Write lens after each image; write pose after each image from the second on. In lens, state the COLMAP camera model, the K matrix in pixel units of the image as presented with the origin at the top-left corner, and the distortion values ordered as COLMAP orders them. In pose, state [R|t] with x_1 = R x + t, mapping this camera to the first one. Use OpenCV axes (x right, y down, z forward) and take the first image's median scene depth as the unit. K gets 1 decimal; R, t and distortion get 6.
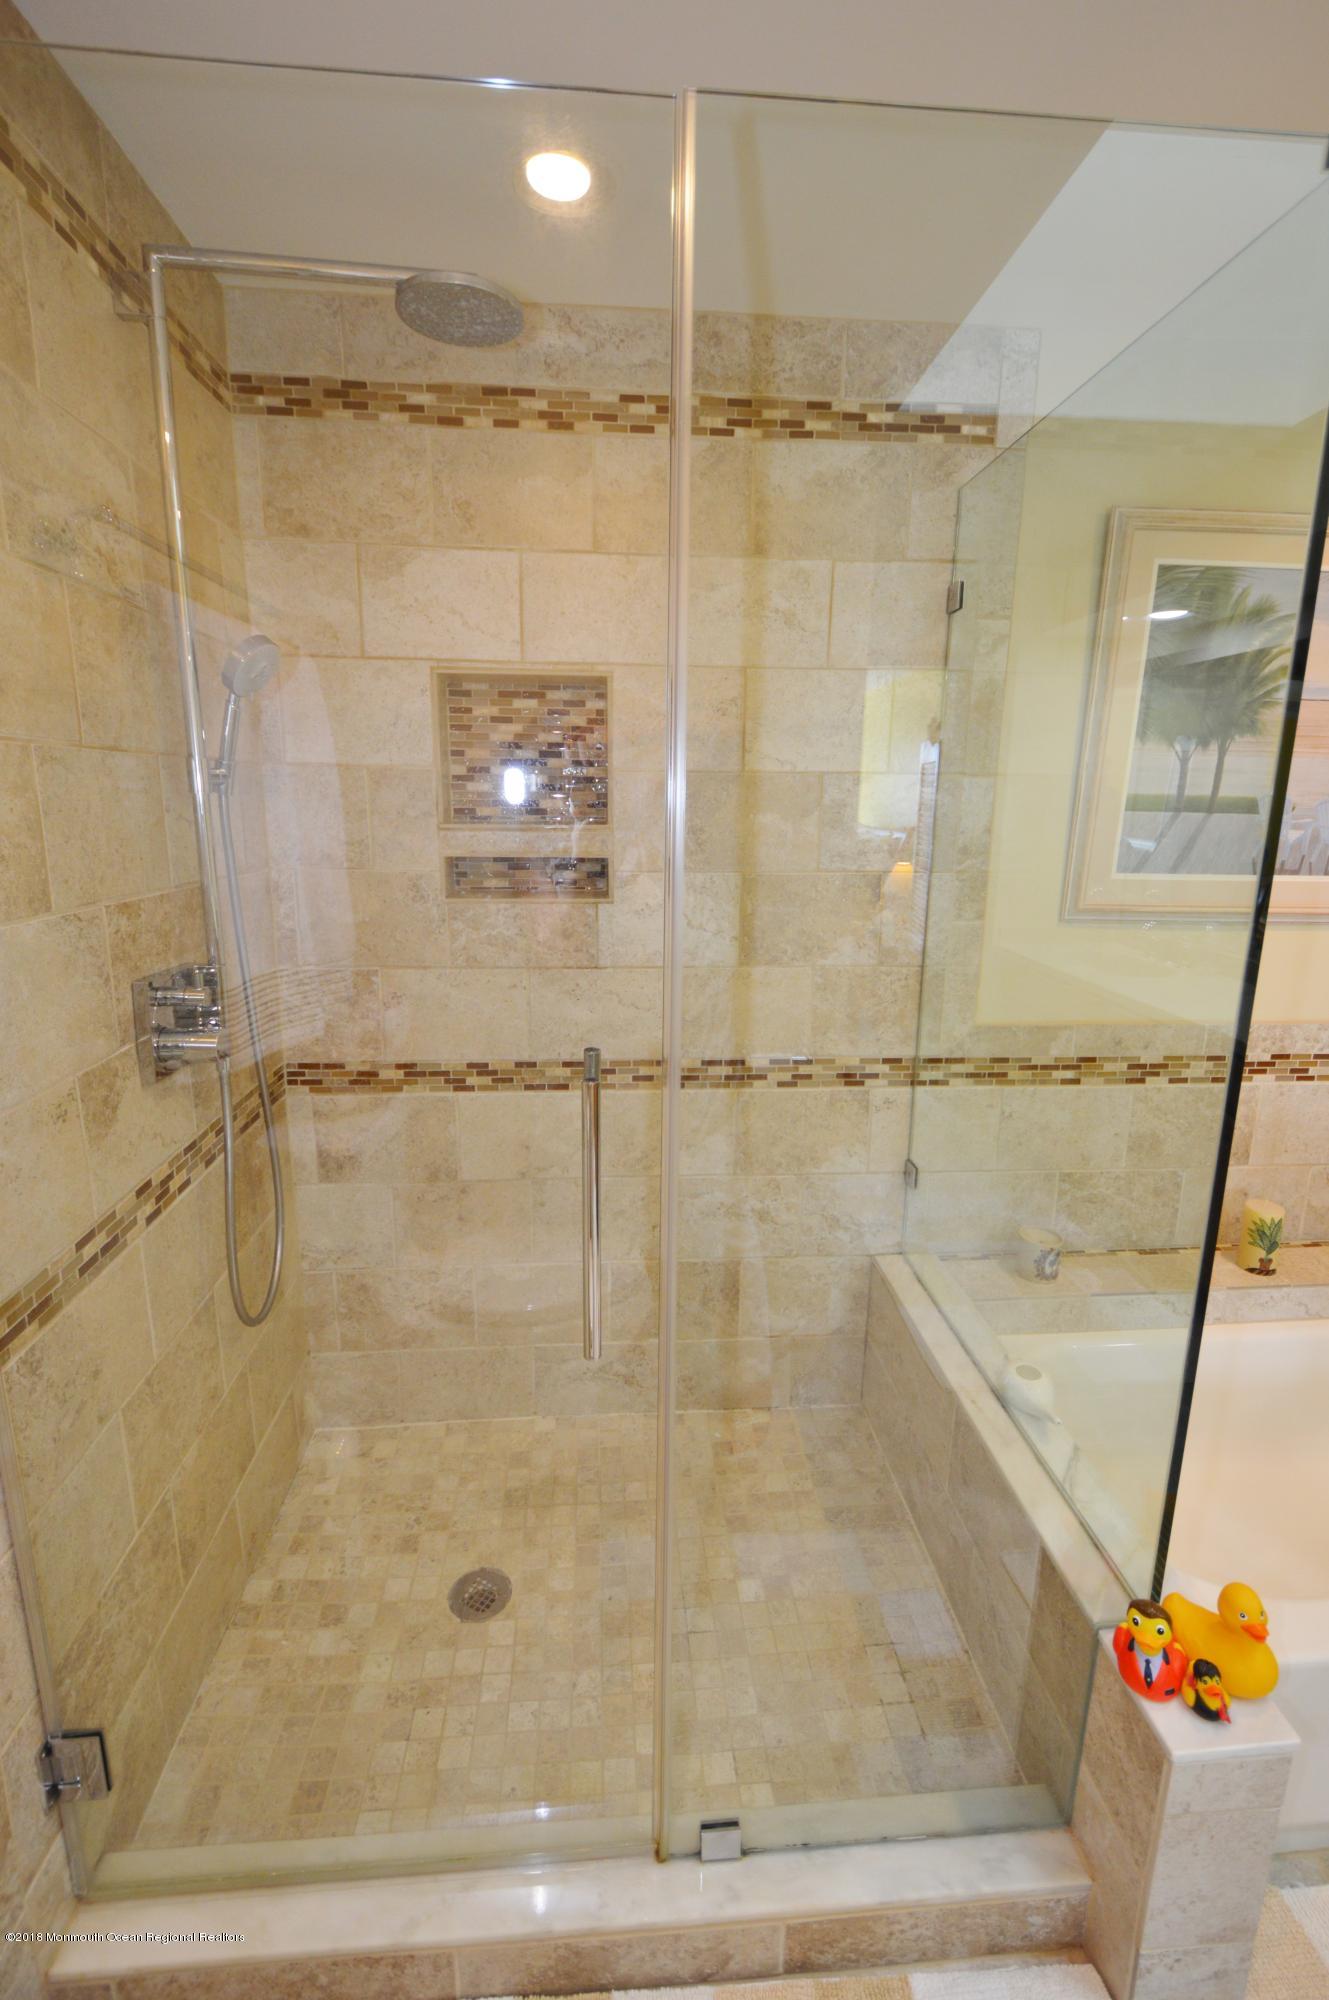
lens RADIAL K [[876.7, 0, 665.4], [0, 876.7, 985.7], [0, 0, 1]] dist [0.008460, -0.008035]
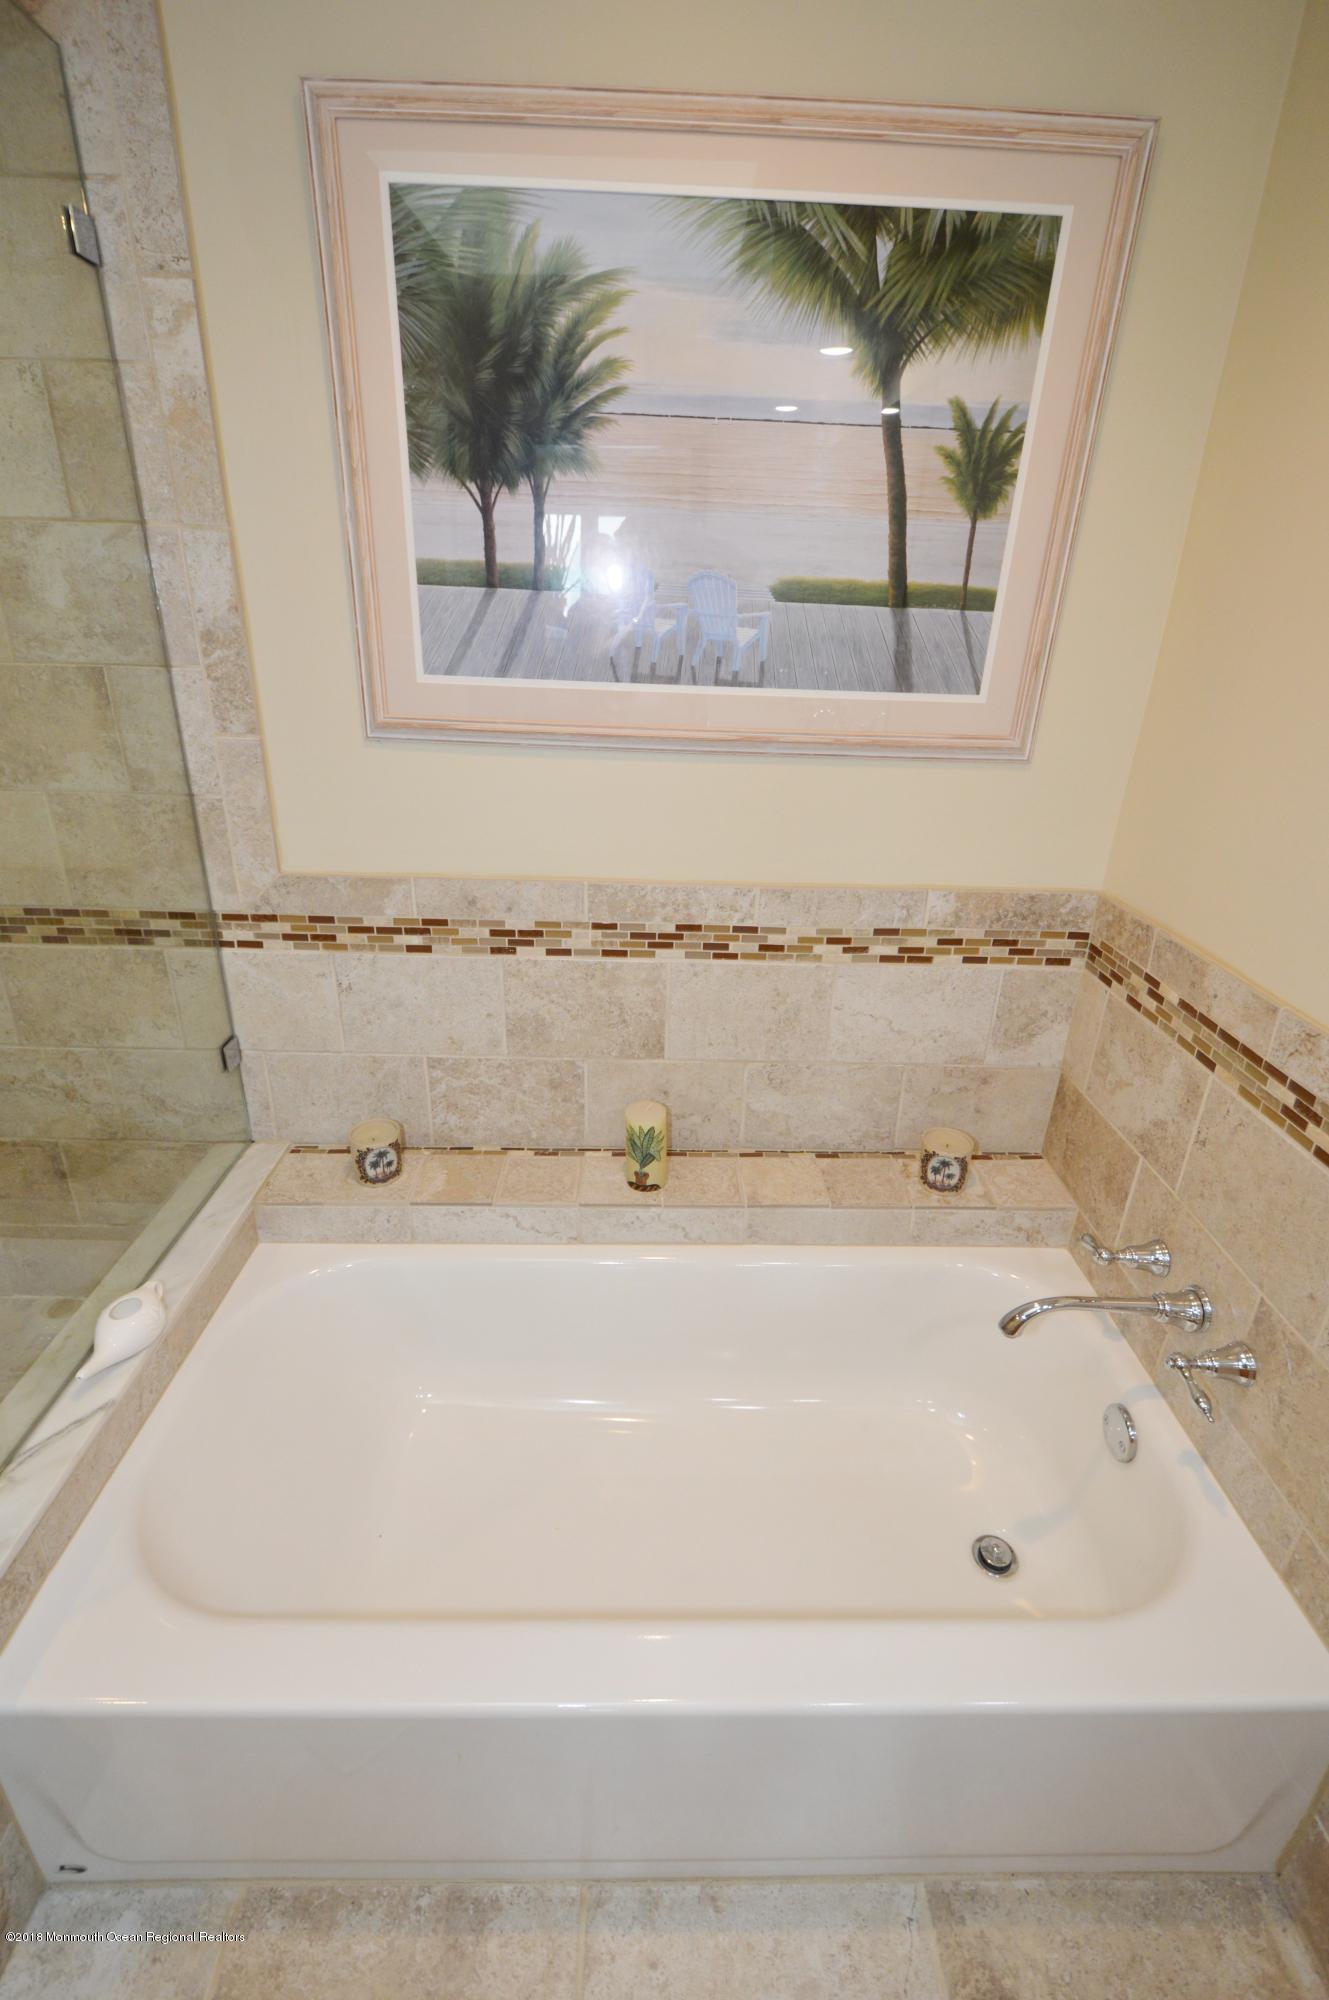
lens RADIAL K [[872.6, 0, 662.5], [0, 872.6, 971.1], [0, 0, 1]] dist [0.014594, -0.009487]
pose [[0.998333, 0.038411, -0.043089, 0.755714], [-0.030197, 0.983701, 0.177260, -0.019270], [0.049196, -0.175663, 0.983220, 0.240512]]
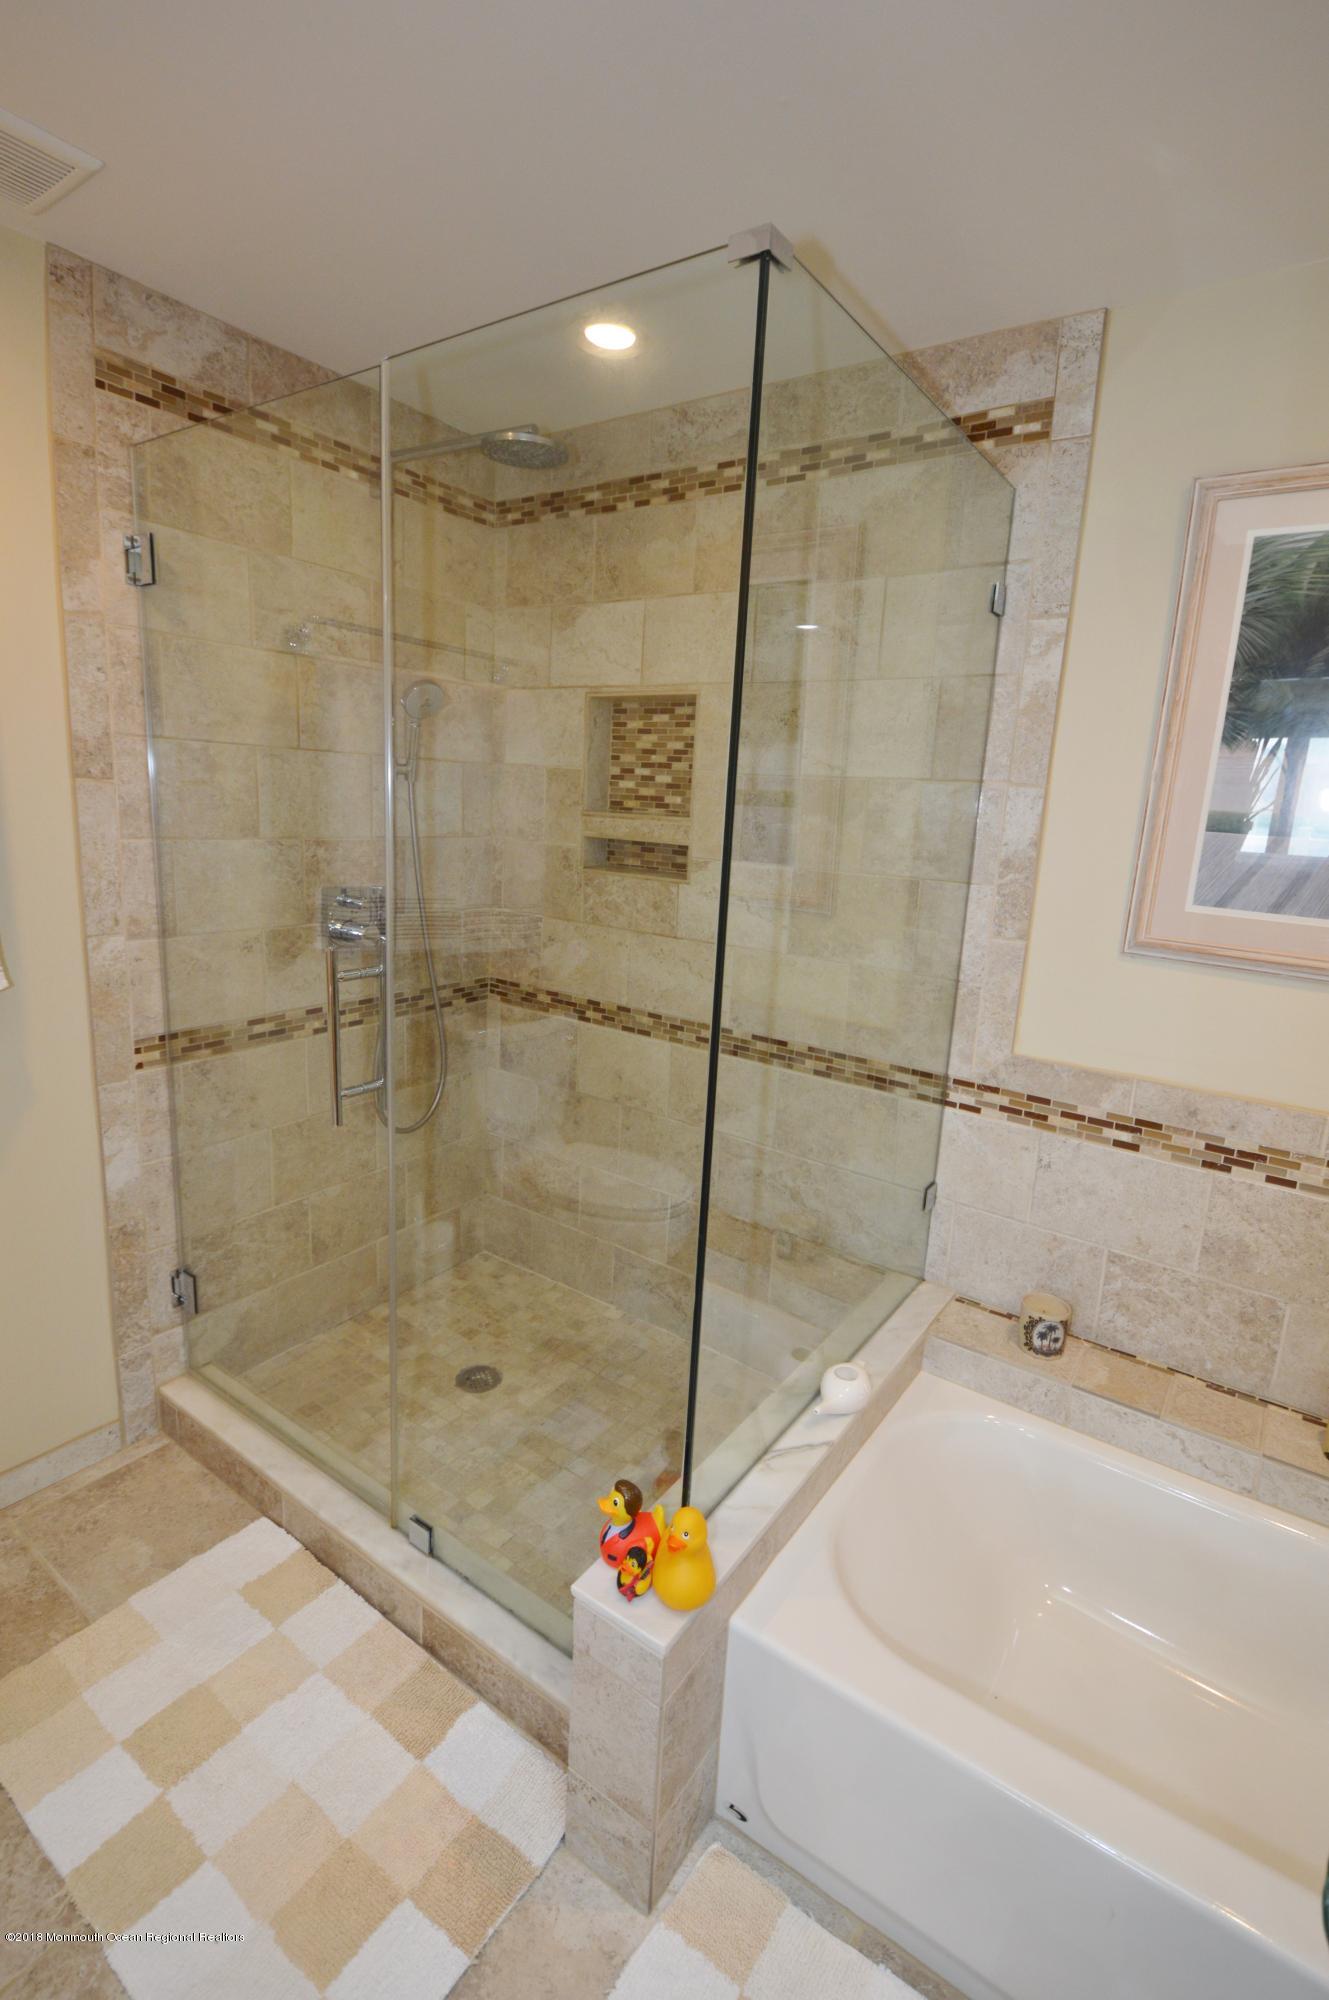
lens RADIAL K [[922.8, 0, 662.4], [0, 922.8, 981.7], [0, 0, 1]] dist [0.009517, -0.017099]
pose [[0.773247, 0.154925, -0.614888, 0.674458], [-0.174175, 0.984289, 0.028966, 0.005550], [0.609715, 0.084700, 0.788082, 0.007769]]
